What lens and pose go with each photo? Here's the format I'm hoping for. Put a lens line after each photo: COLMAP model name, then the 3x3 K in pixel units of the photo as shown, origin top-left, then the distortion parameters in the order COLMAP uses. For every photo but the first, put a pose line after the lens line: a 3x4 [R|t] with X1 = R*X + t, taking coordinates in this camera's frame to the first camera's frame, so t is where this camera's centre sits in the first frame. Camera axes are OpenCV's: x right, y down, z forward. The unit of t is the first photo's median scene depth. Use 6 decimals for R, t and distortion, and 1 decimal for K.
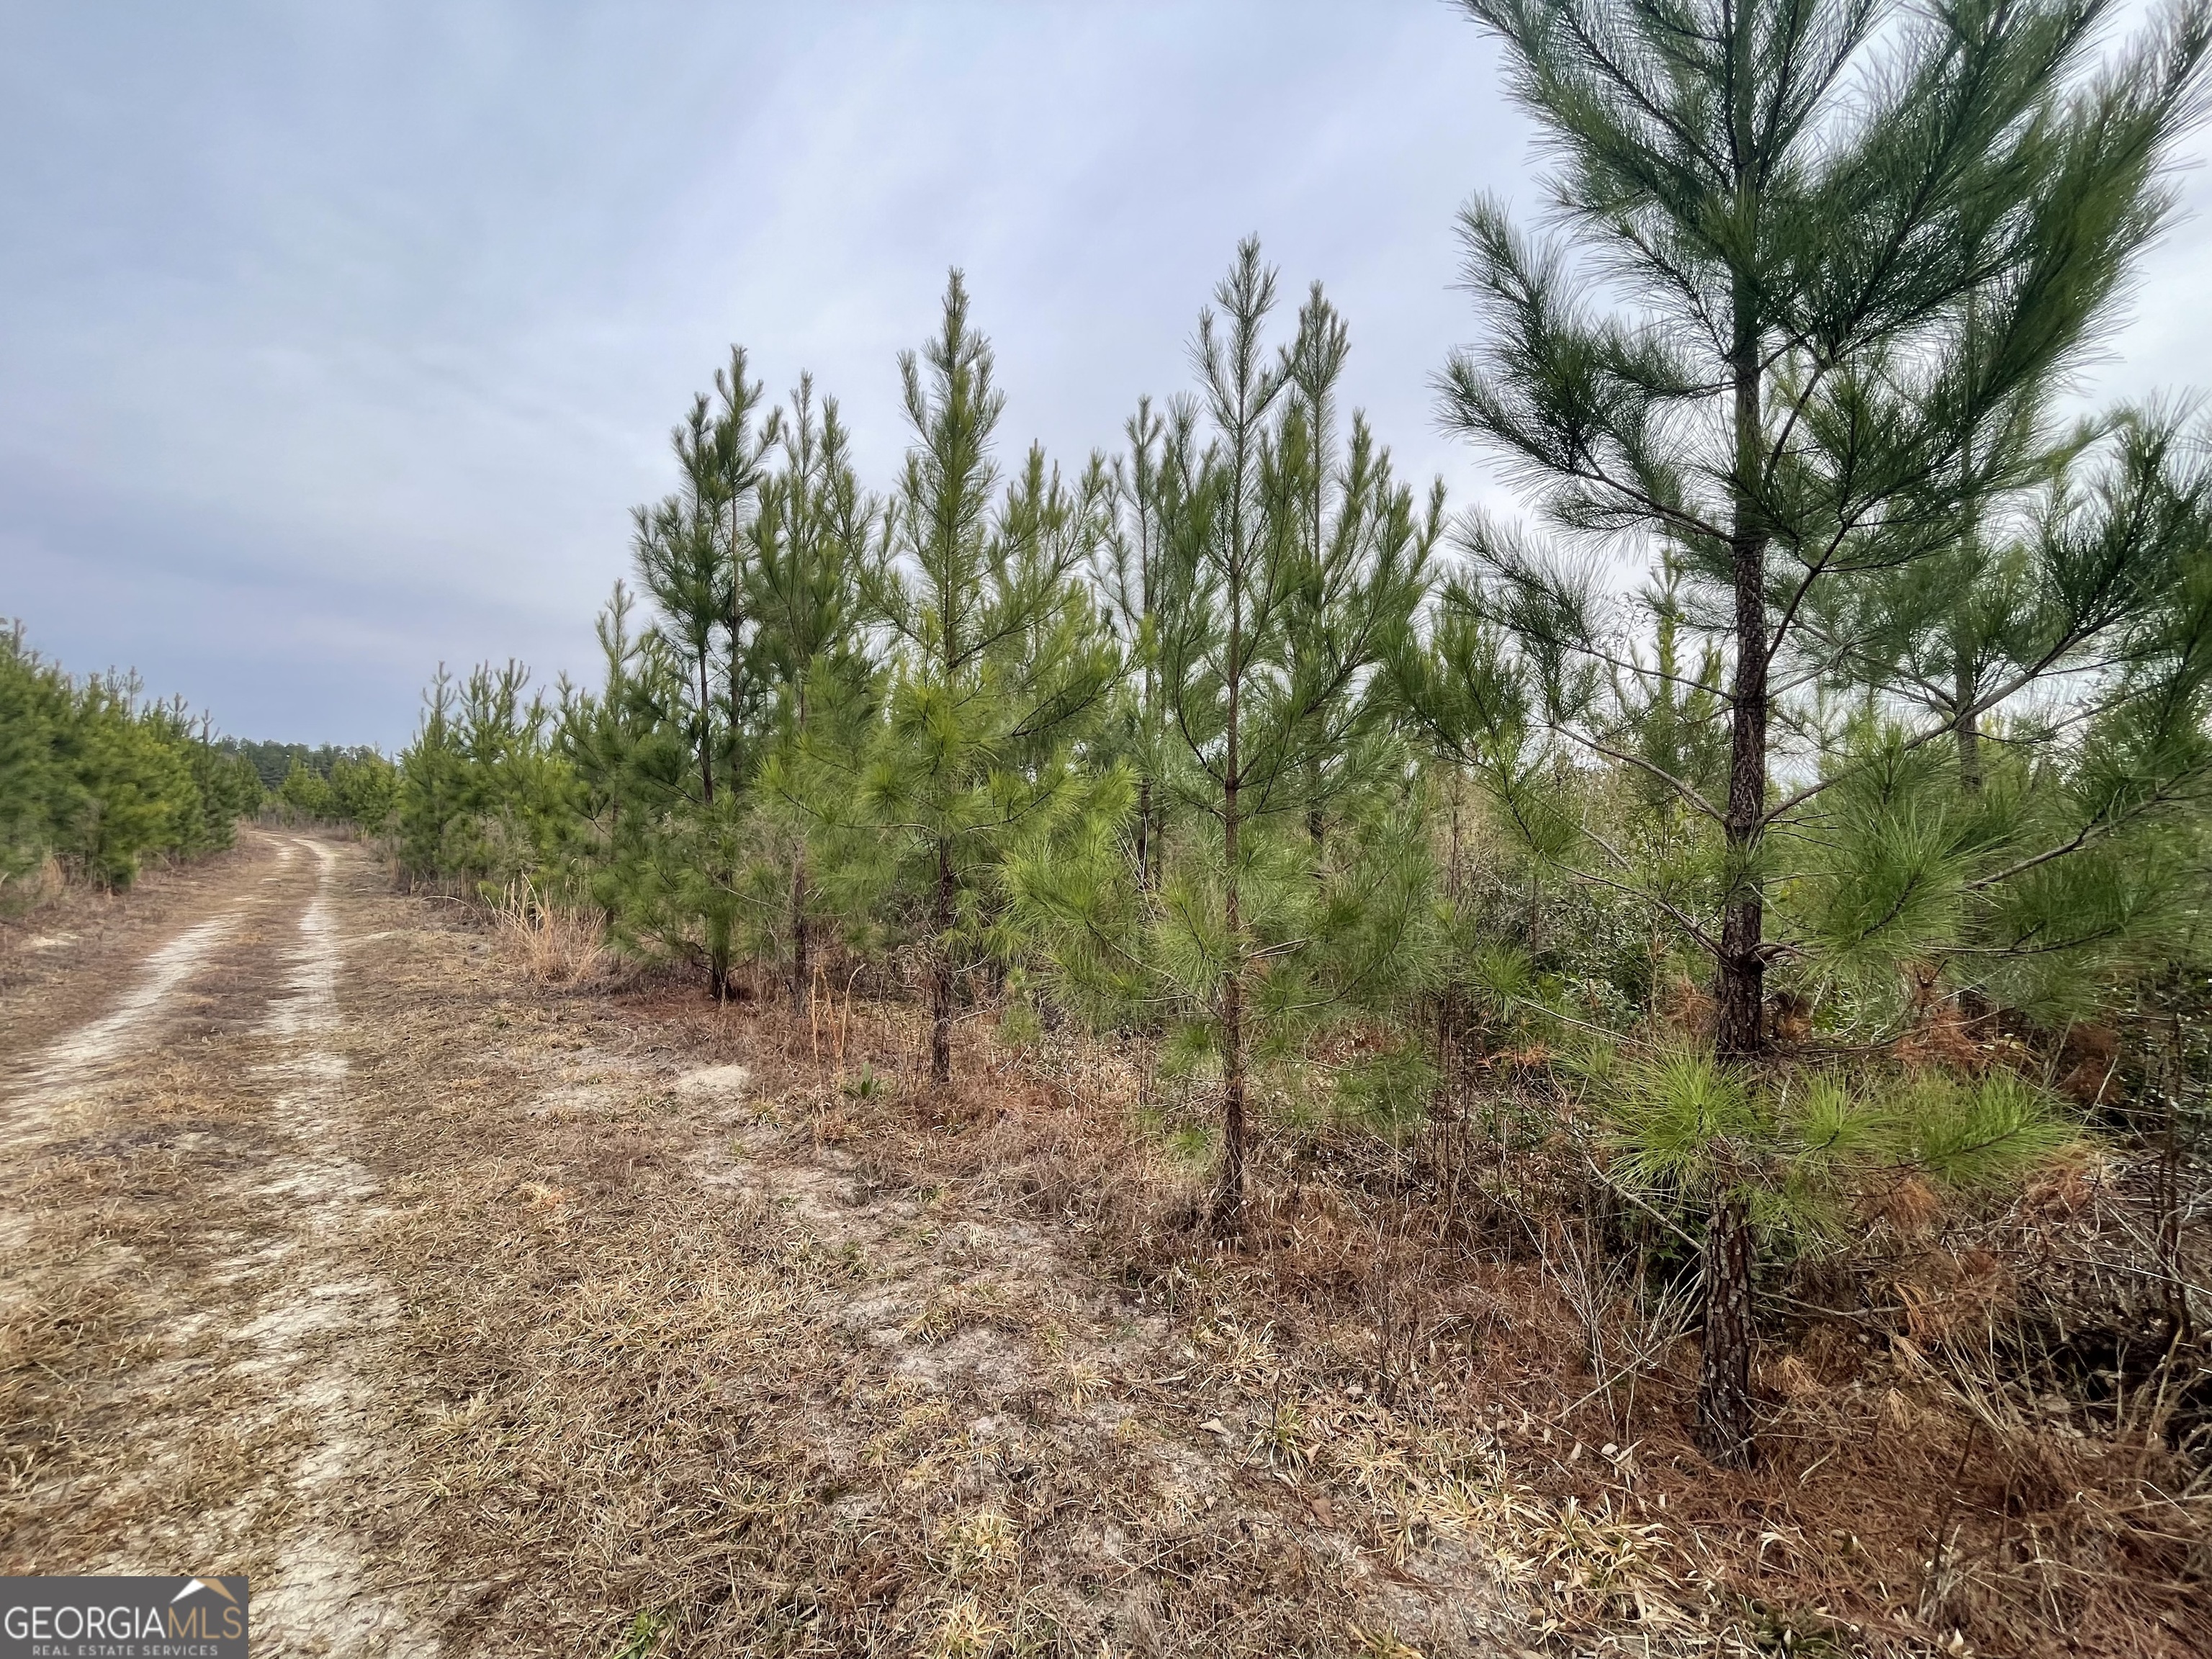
lens RADIAL K [[883.4, 0, 1112.6], [0, 883.4, 826.1], [0, 0, 1]] dist [-0.000842, 0.000004]
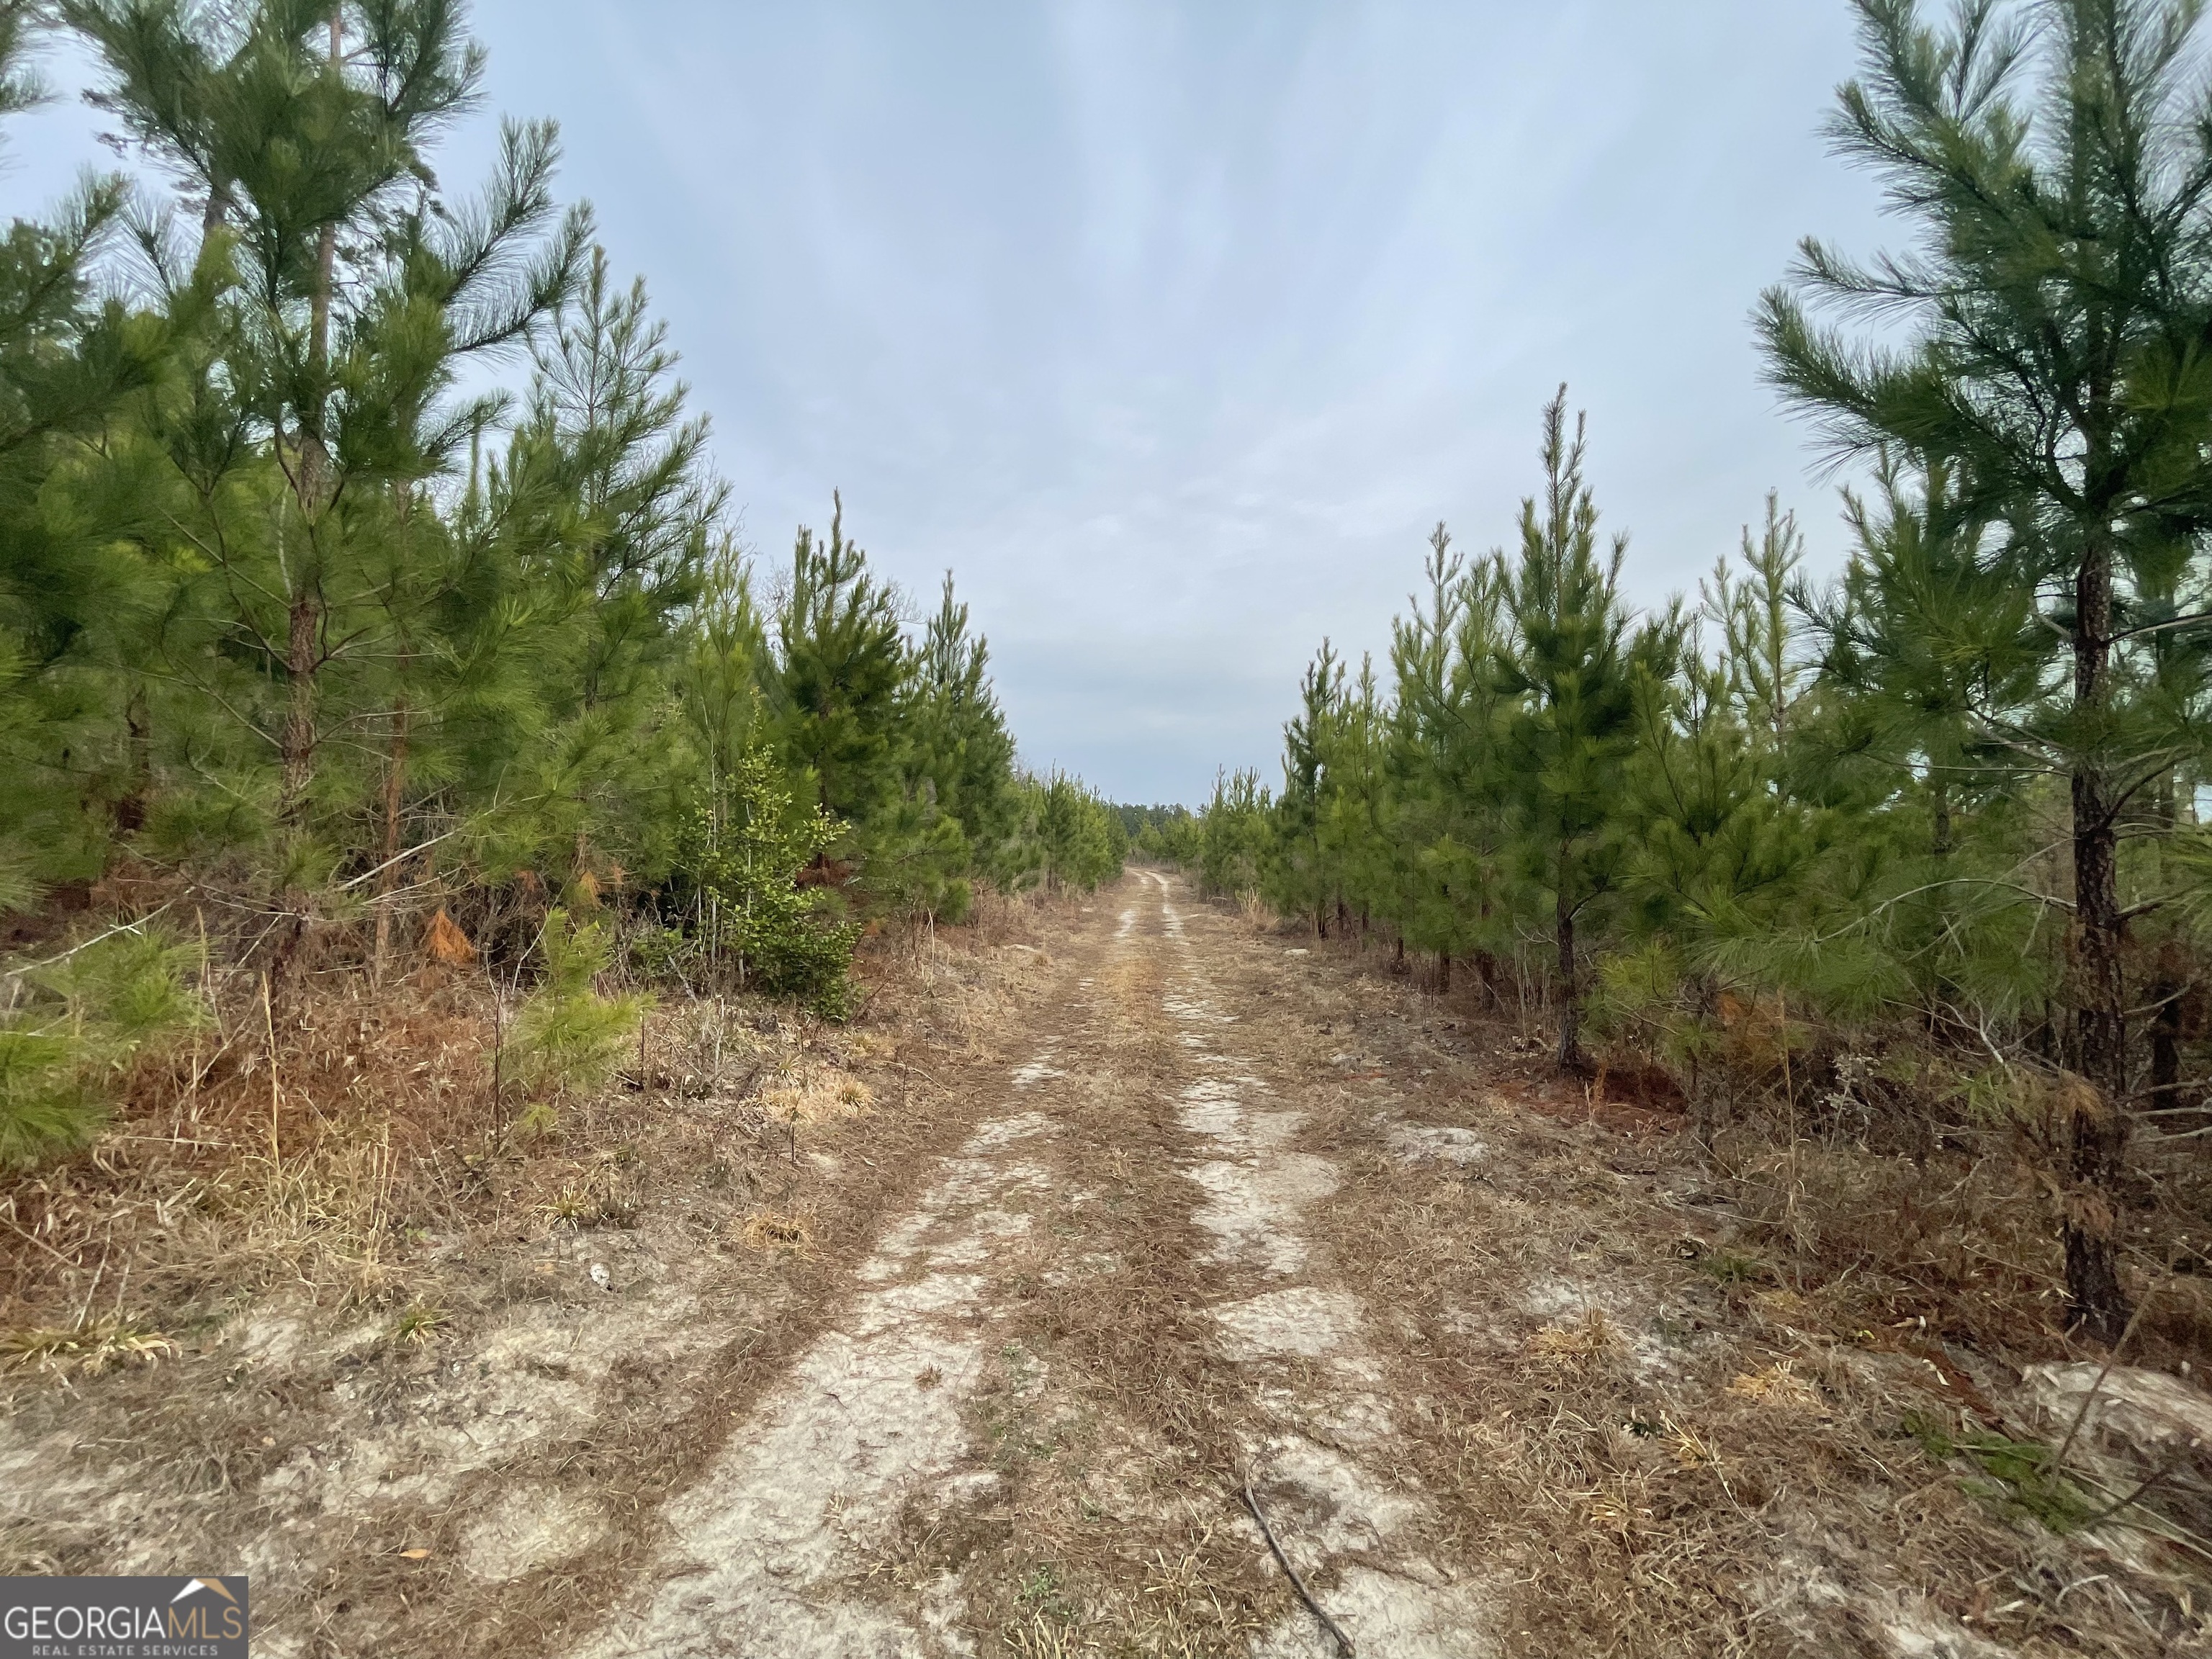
lens RADIAL K [[883.4, 0, 1107.5], [0, 883.4, 837.2], [0, 0, 1]] dist [-0.000842, 0.000004]
pose [[0.709023, -0.021470, -0.704858, 0.339010], [-0.000361, 0.999525, -0.030809, 0.006153], [0.705185, 0.022099, 0.708679, -0.428375]]
